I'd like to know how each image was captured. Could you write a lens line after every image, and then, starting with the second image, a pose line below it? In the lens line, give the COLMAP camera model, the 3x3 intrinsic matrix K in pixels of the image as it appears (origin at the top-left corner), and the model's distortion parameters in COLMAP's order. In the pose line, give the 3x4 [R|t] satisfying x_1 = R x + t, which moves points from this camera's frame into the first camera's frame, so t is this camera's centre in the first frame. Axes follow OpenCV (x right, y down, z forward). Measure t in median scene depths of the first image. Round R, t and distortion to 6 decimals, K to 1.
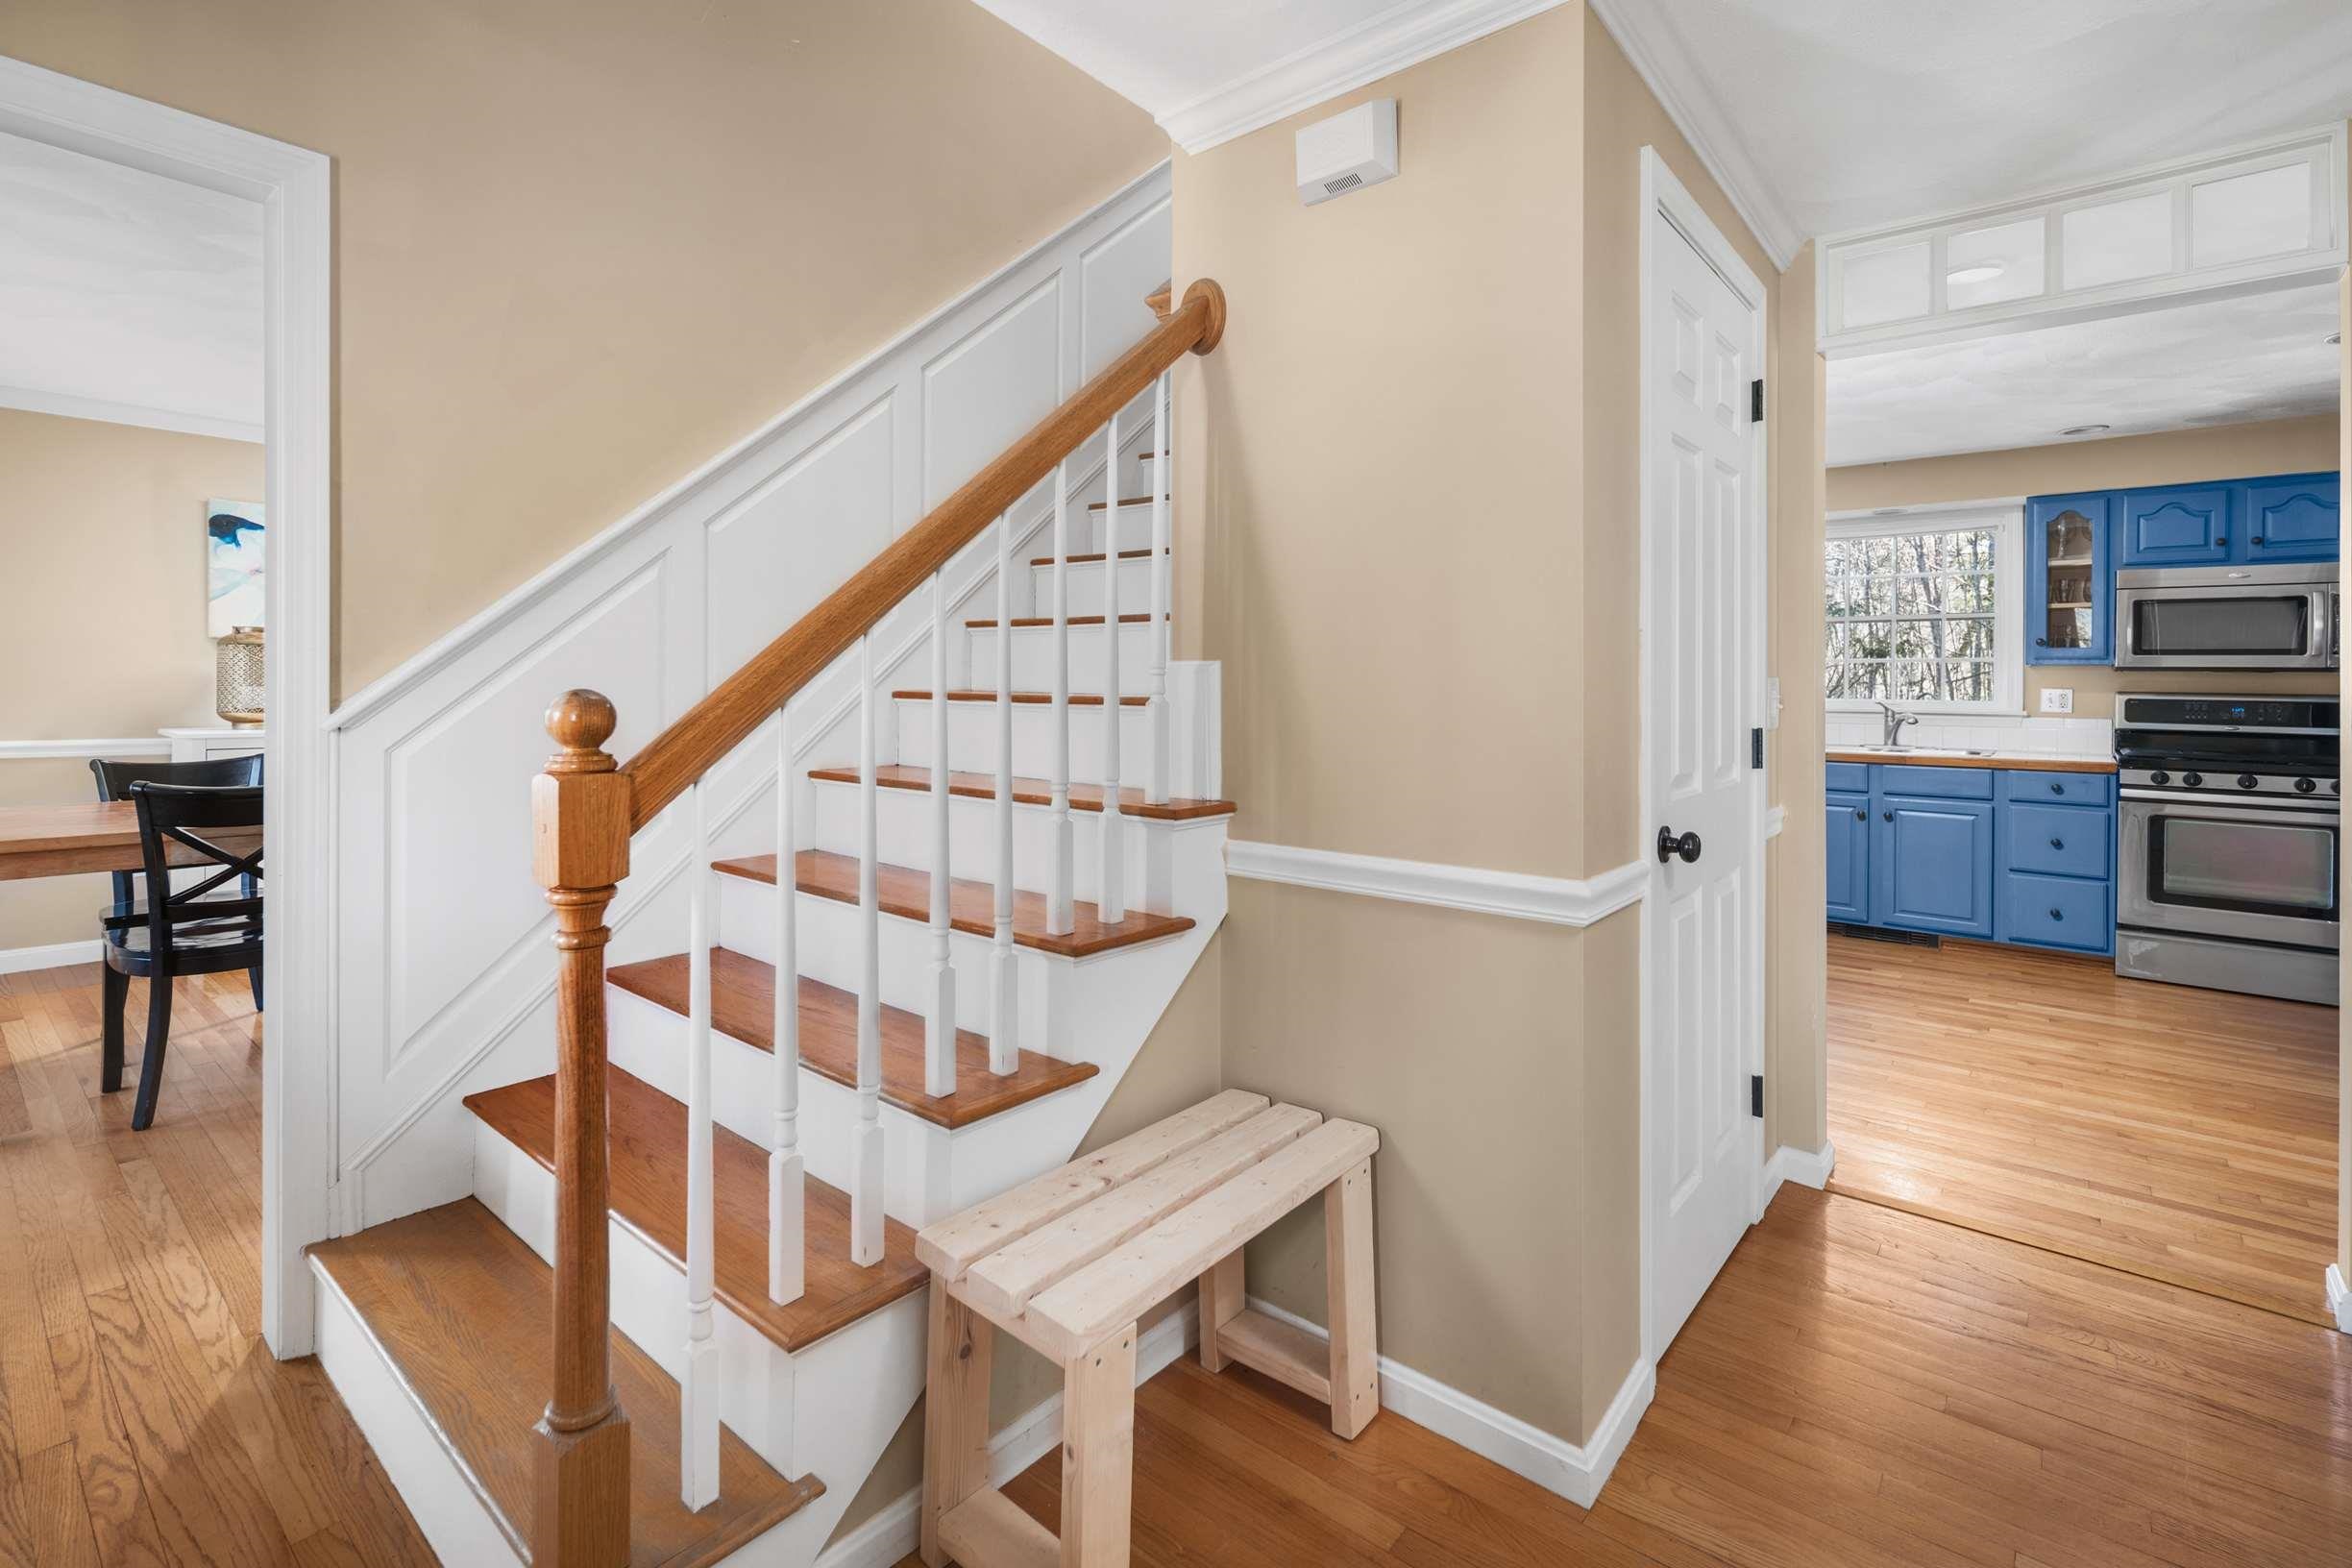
lens RADIAL K [[1067.7, 0, 1184.3], [0, 1067.7, 686.8], [0, 0, 1]] dist [0.000427, 0.000028]
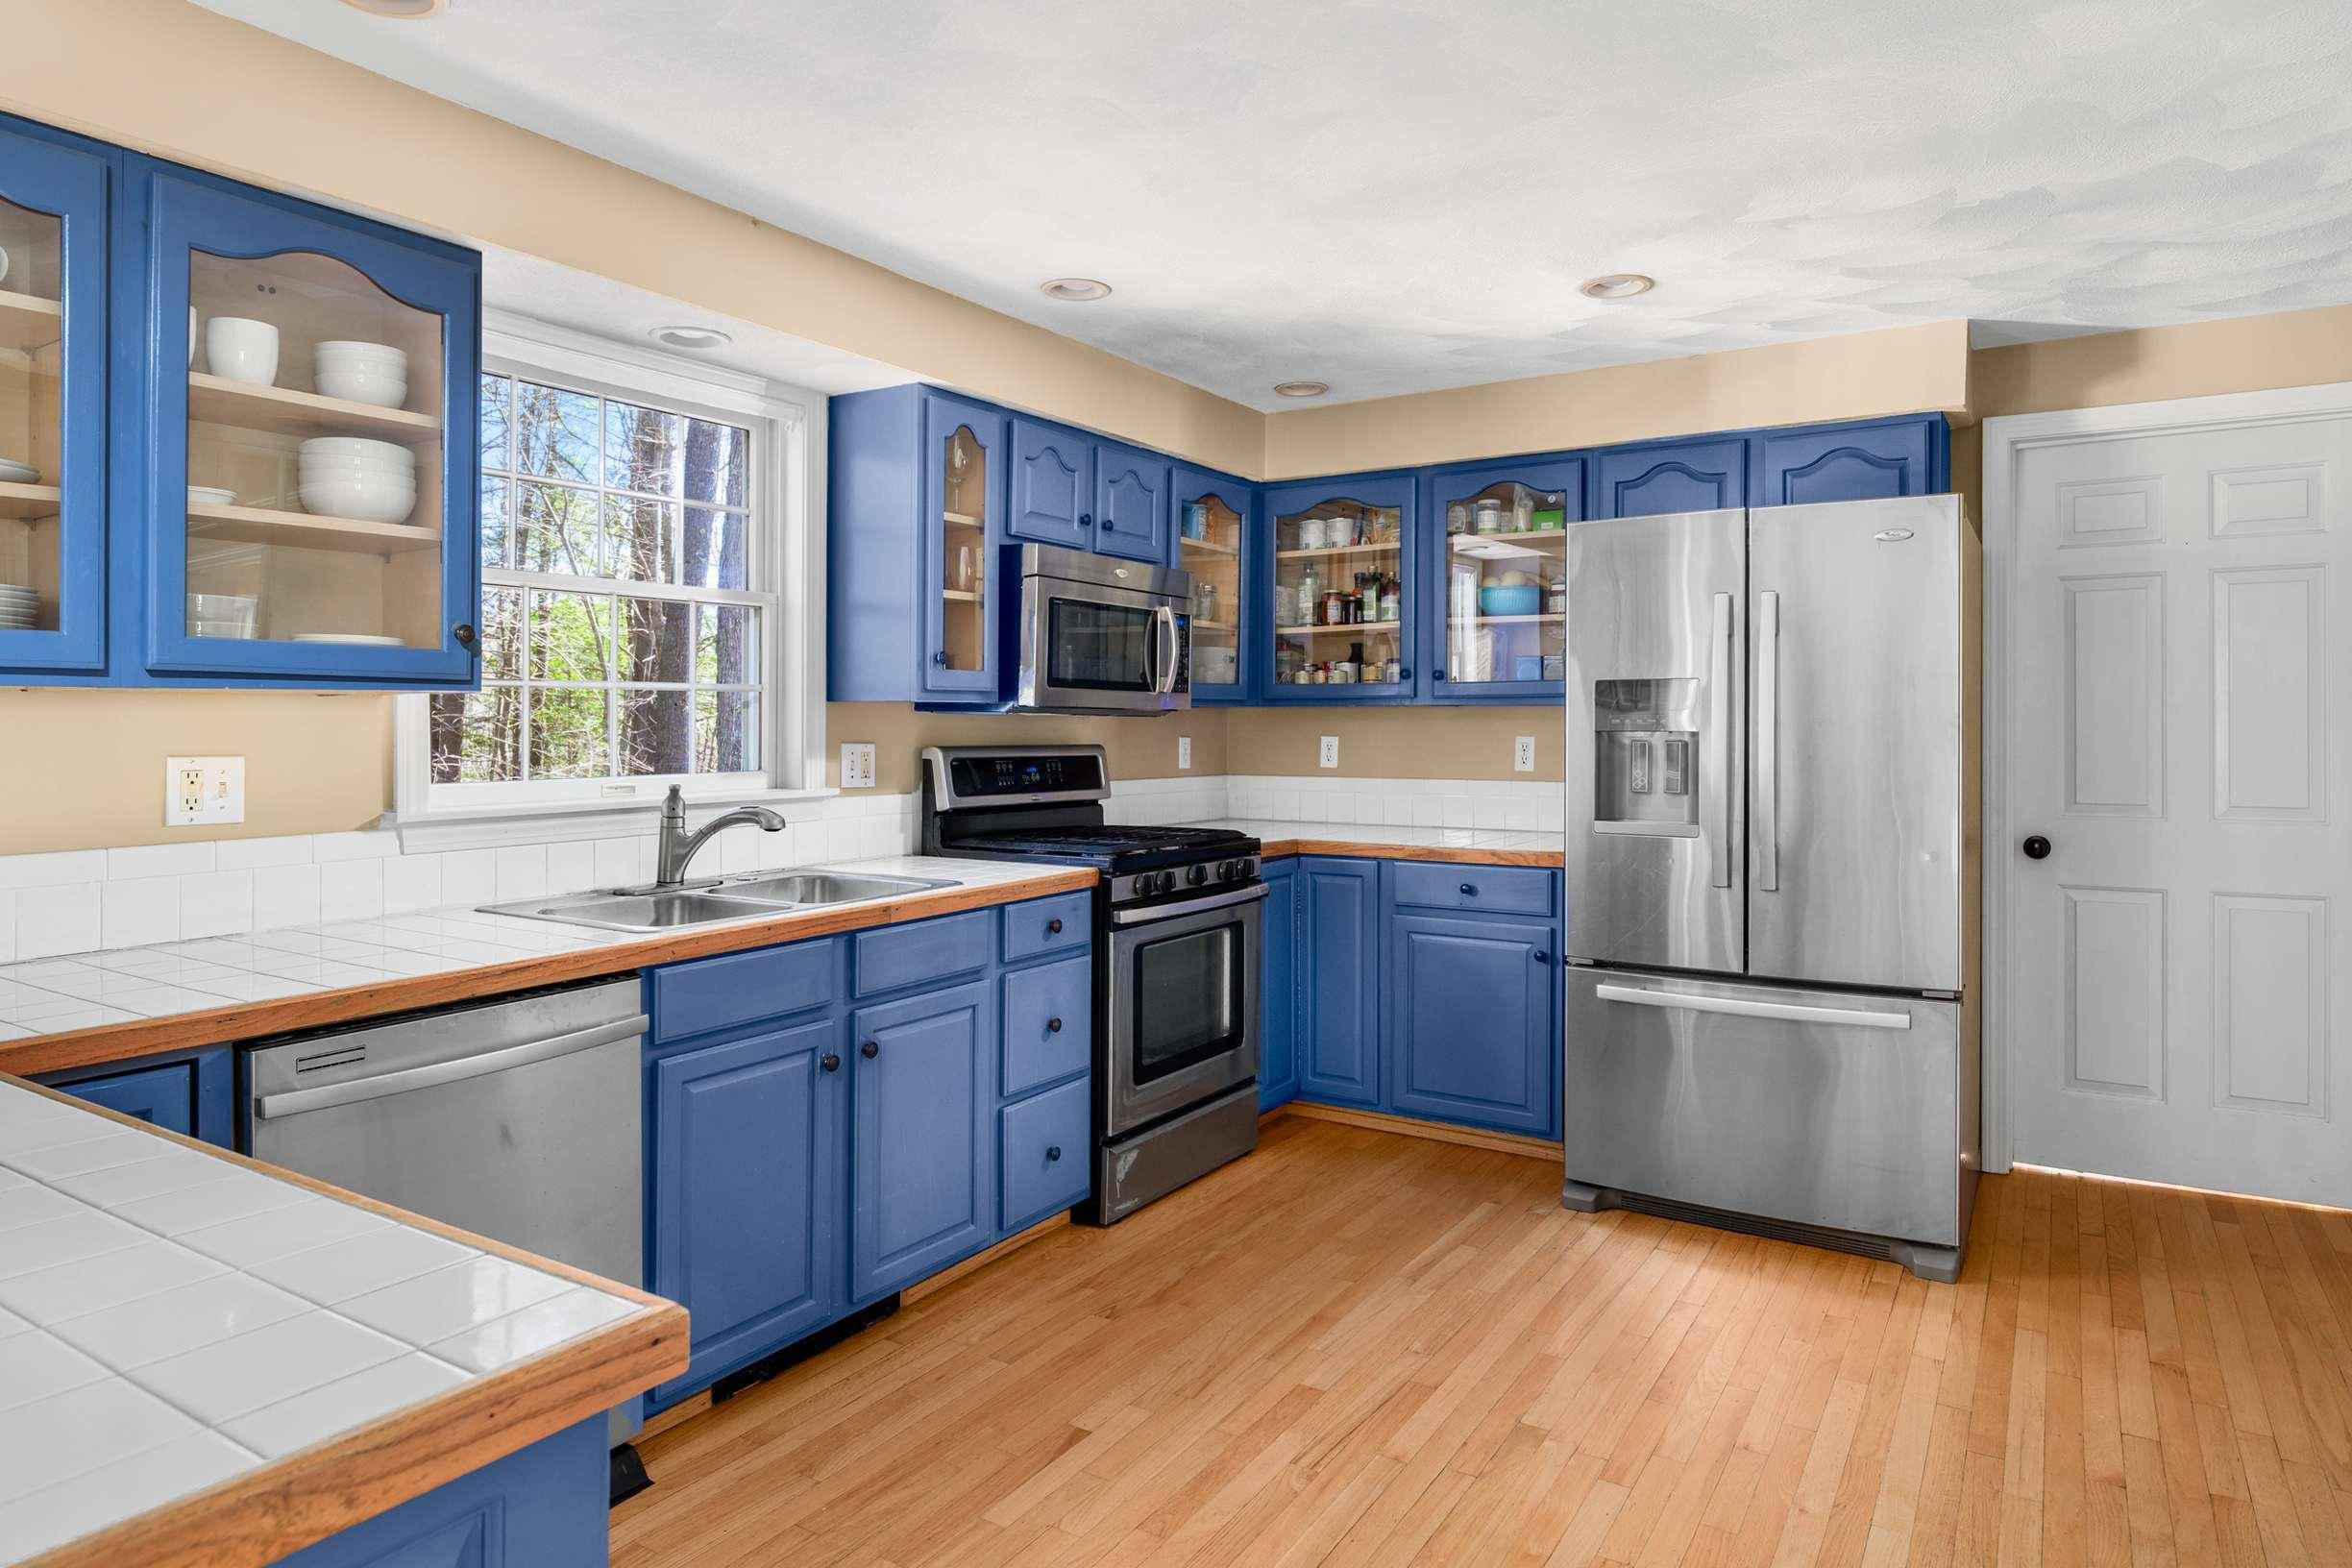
lens RADIAL K [[1390.6, 0, 1178.4], [0, 1390.6, 715.6], [0, 0, 1]] dist [0.001034, 0.000019]
pose [[-0.127604, -0.004268, 0.991816, 0.097326], [-0.004403, 0.999983, 0.003737, -0.017141], [-0.991815, -0.003890, -0.127621, 1.041671]]
